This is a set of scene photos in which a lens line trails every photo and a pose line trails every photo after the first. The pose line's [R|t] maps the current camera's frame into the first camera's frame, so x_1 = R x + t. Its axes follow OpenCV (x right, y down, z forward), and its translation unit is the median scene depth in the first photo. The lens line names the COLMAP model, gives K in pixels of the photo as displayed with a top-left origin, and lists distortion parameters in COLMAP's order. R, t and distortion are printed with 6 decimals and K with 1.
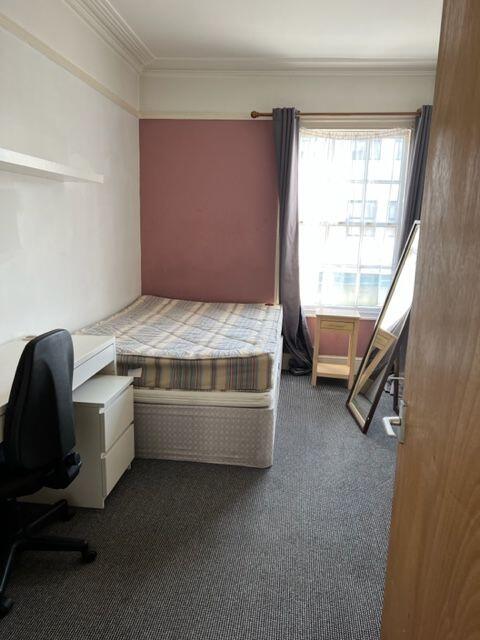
lens RADIAL K [[471.0, 0, 240.0], [0, 471.0, 320.0], [0, 0, 1]] dist [0.074223, -0.111652]
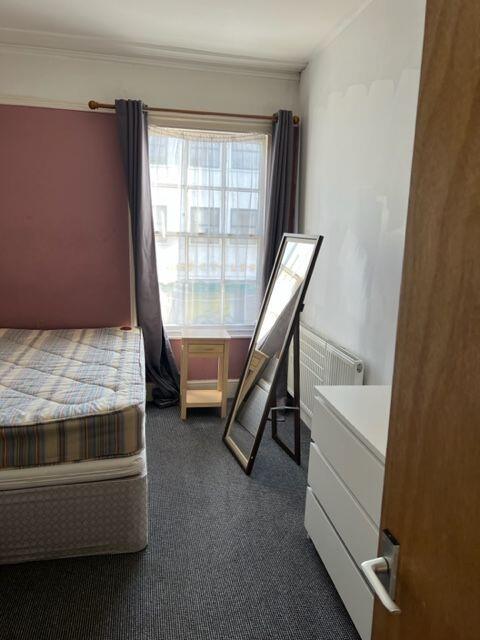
lens RADIAL K [[471.0, 0, 240.0], [0, 471.0, 320.0], [0, 0, 1]] dist [0.074223, -0.111652]
pose [[0.948195, -0.056185, 0.312681, -0.009876], [0.058688, 0.998275, 0.001409, -0.042494], [-0.312221, 0.017015, 0.949857, 0.141565]]
